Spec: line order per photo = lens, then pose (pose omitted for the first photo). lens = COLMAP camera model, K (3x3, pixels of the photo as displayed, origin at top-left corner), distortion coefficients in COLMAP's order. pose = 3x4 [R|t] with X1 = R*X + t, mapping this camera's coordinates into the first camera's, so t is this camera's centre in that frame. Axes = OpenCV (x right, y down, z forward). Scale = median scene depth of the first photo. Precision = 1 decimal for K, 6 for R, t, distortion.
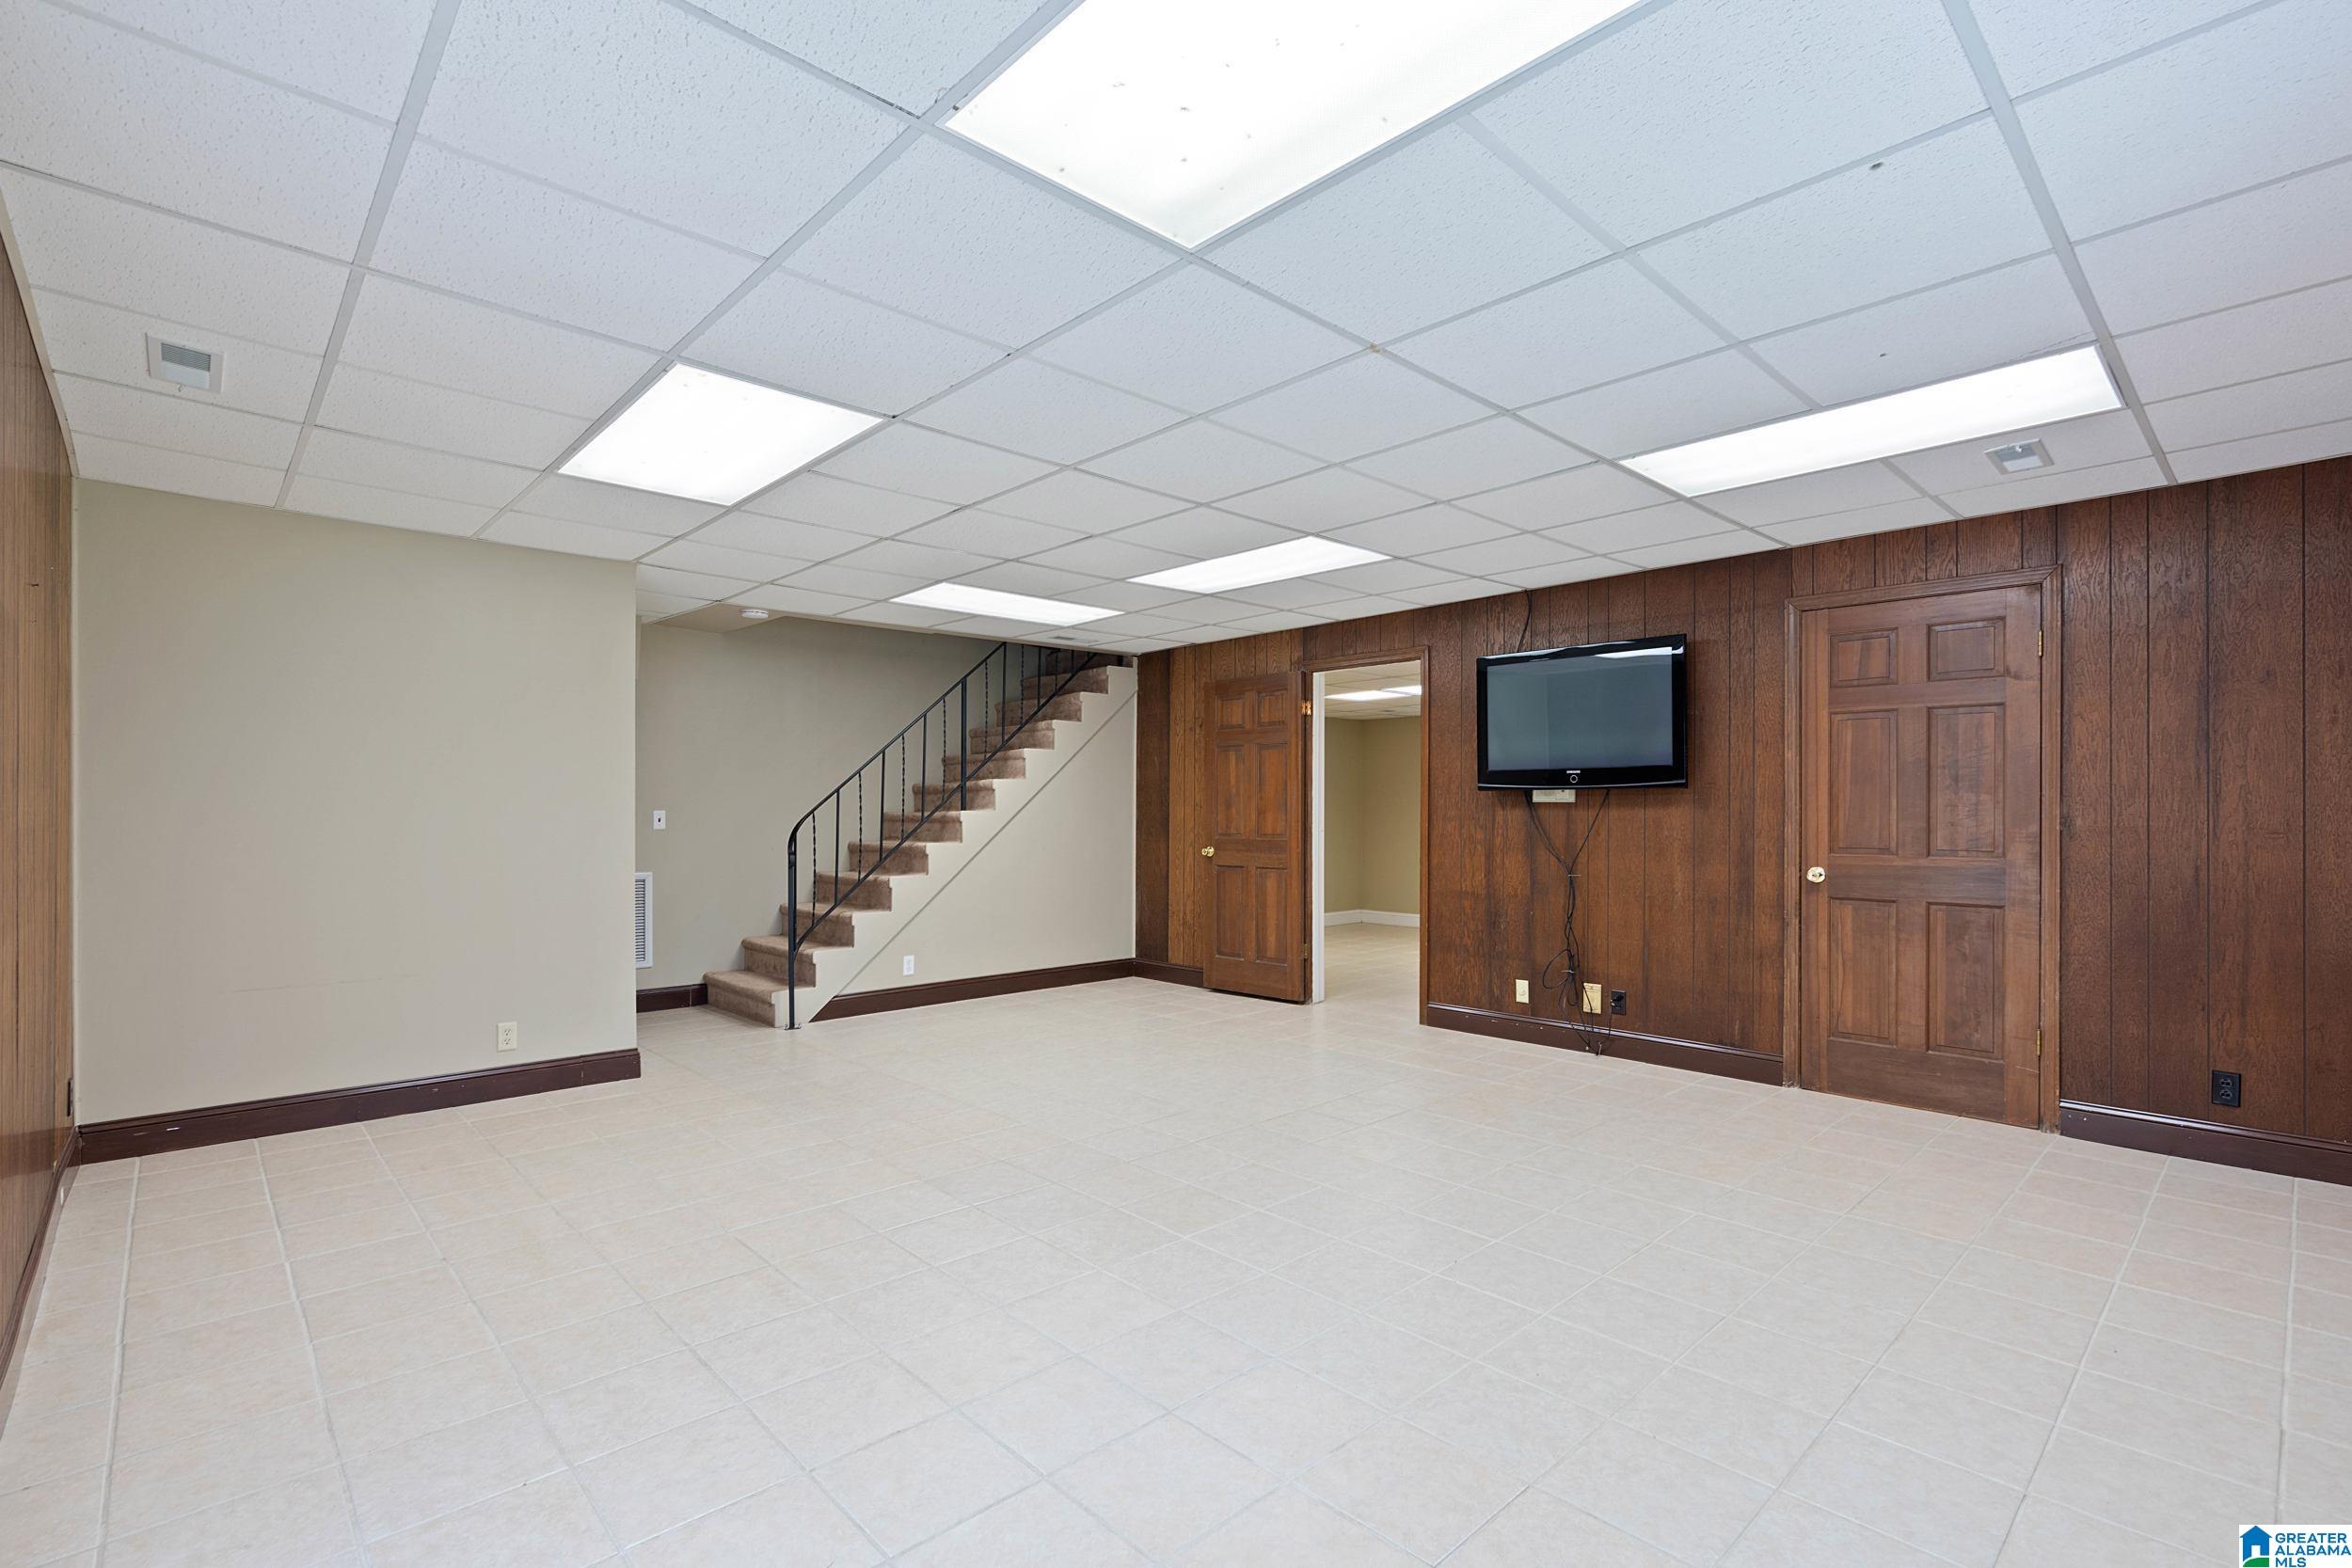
lens RADIAL K [[1079.2, 0, 1183.8], [0, 1079.2, 799.8], [0, 0, 1]] dist [-0.003675, -0.000497]
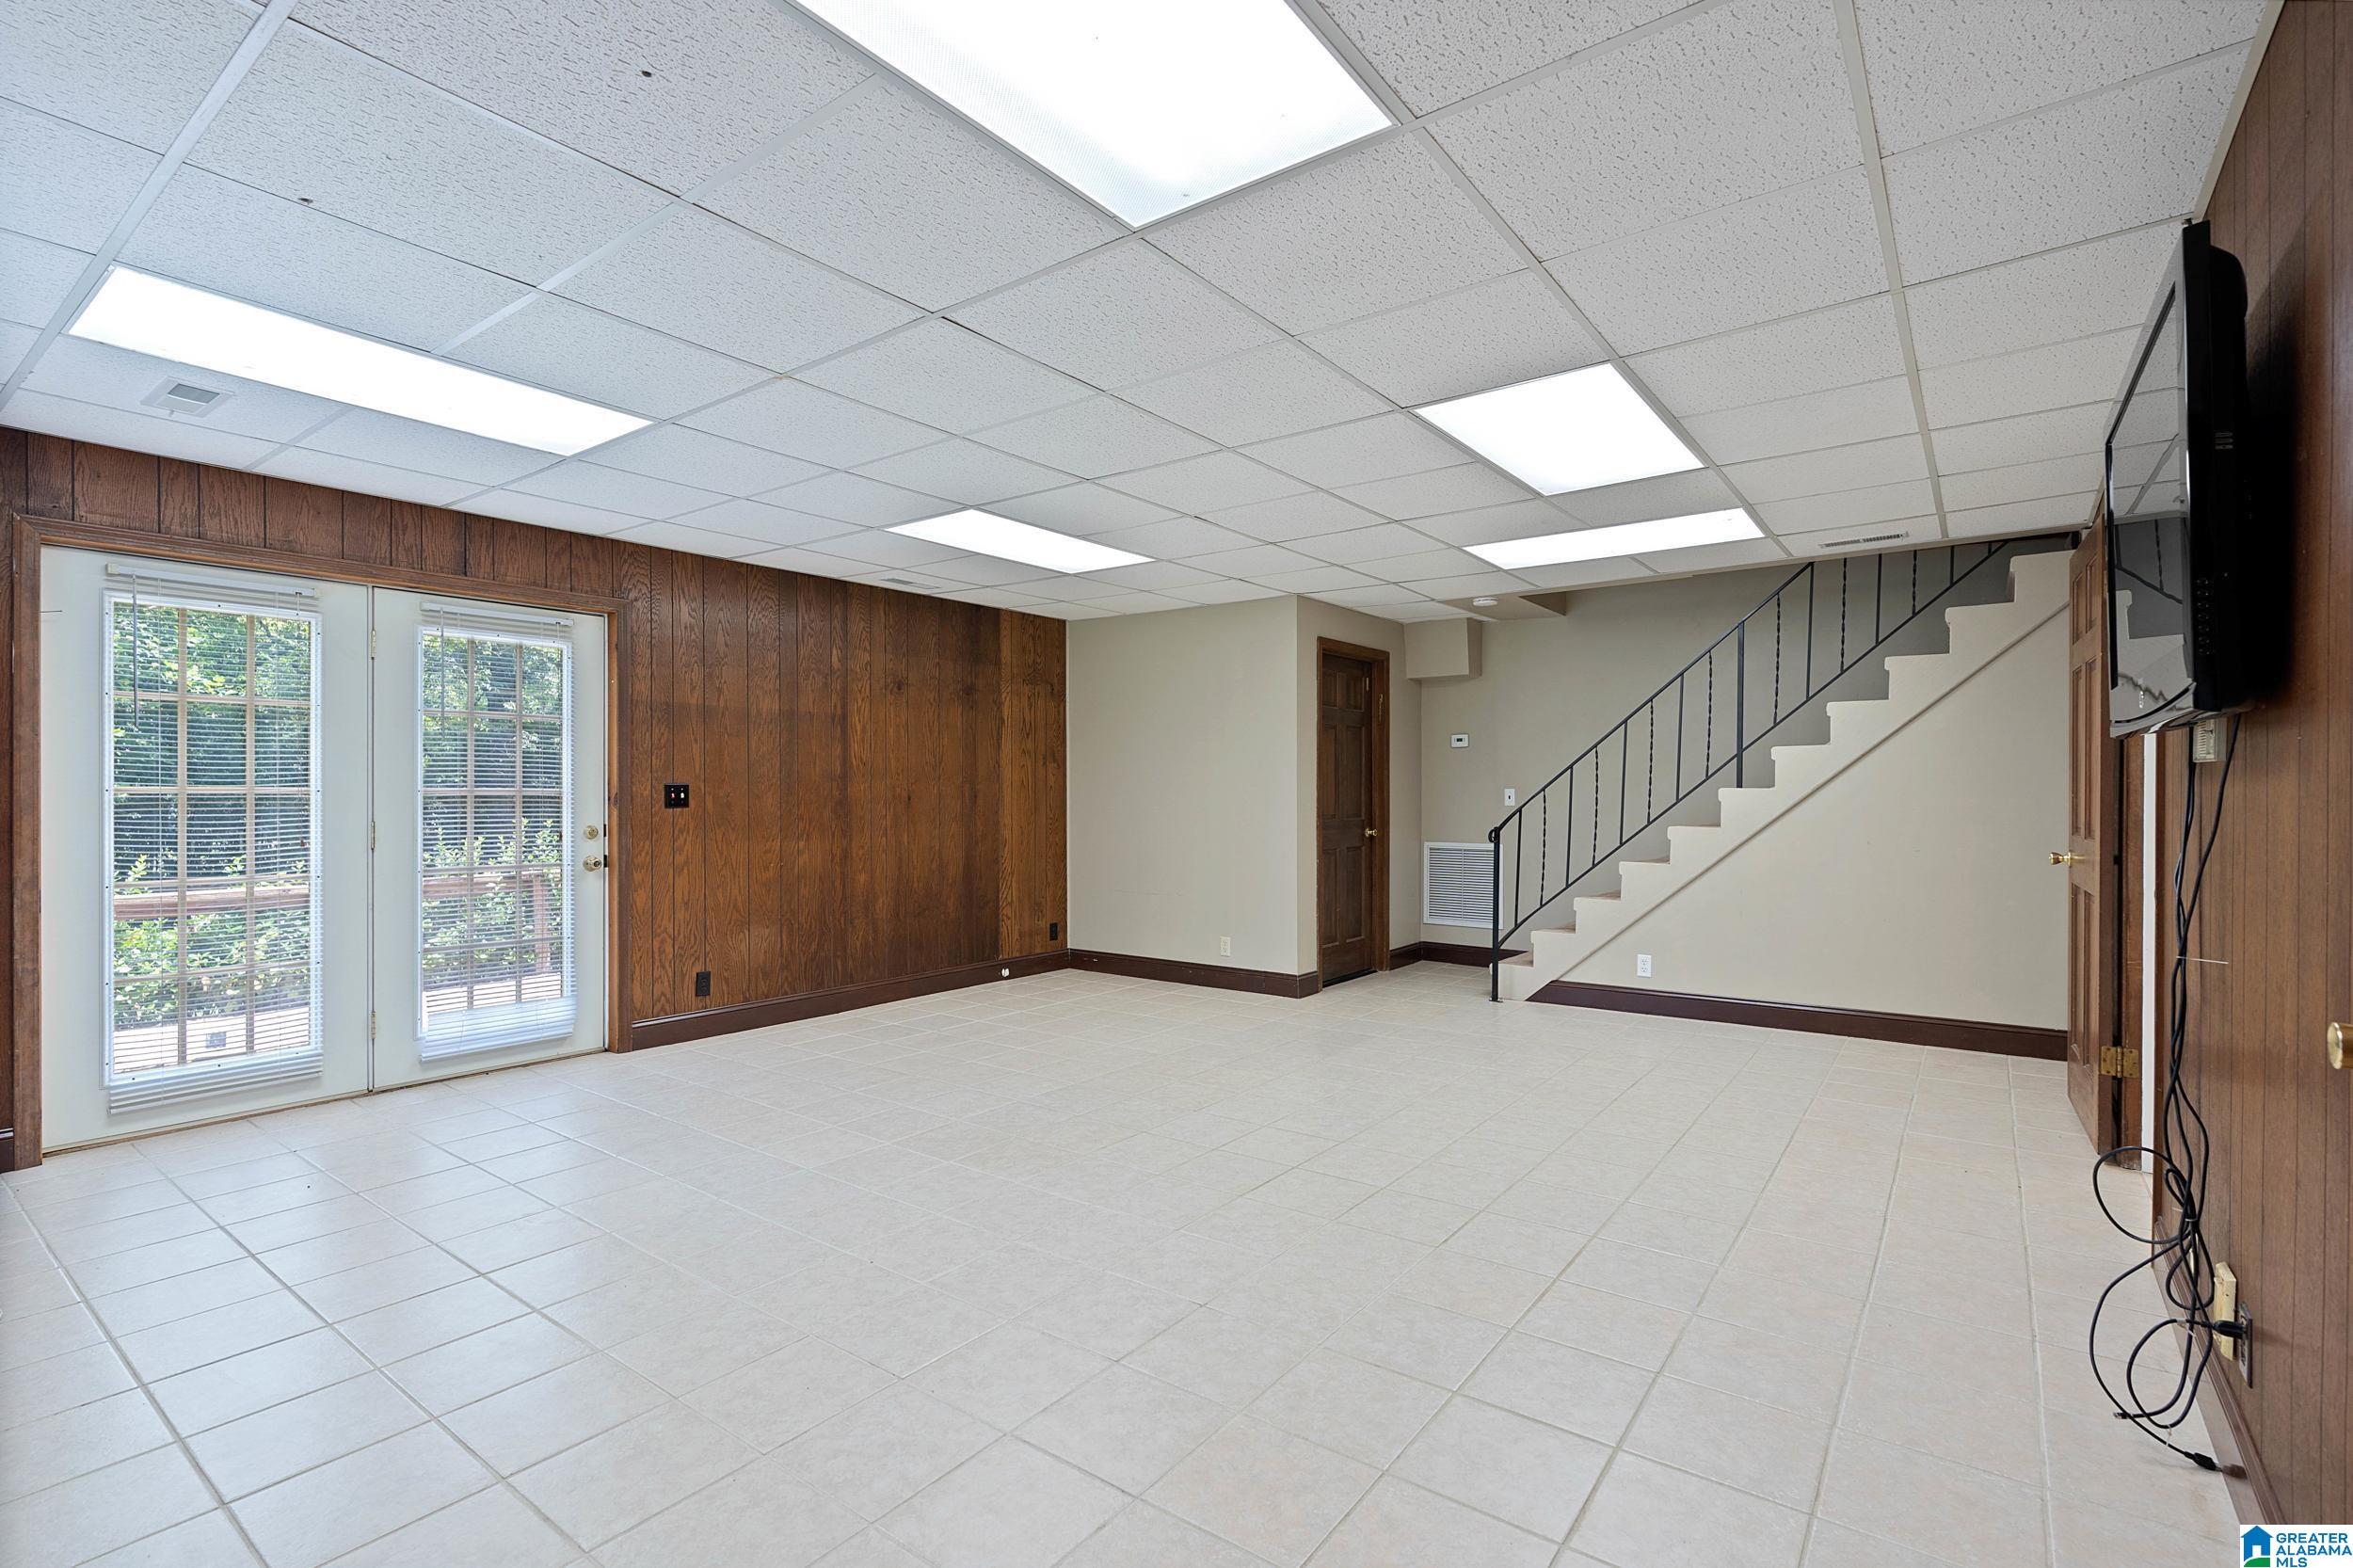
lens RADIAL K [[1079.7, 0, 1184.3], [0, 1079.7, 790.6], [0, 0, 1]] dist [-0.003675, -0.000497]
pose [[0.176460, 0.003157, -0.984303, 0.557676], [0.011726, 0.999917, 0.005309, 0.002691], [0.984238, -0.012478, 0.176408, 0.496129]]
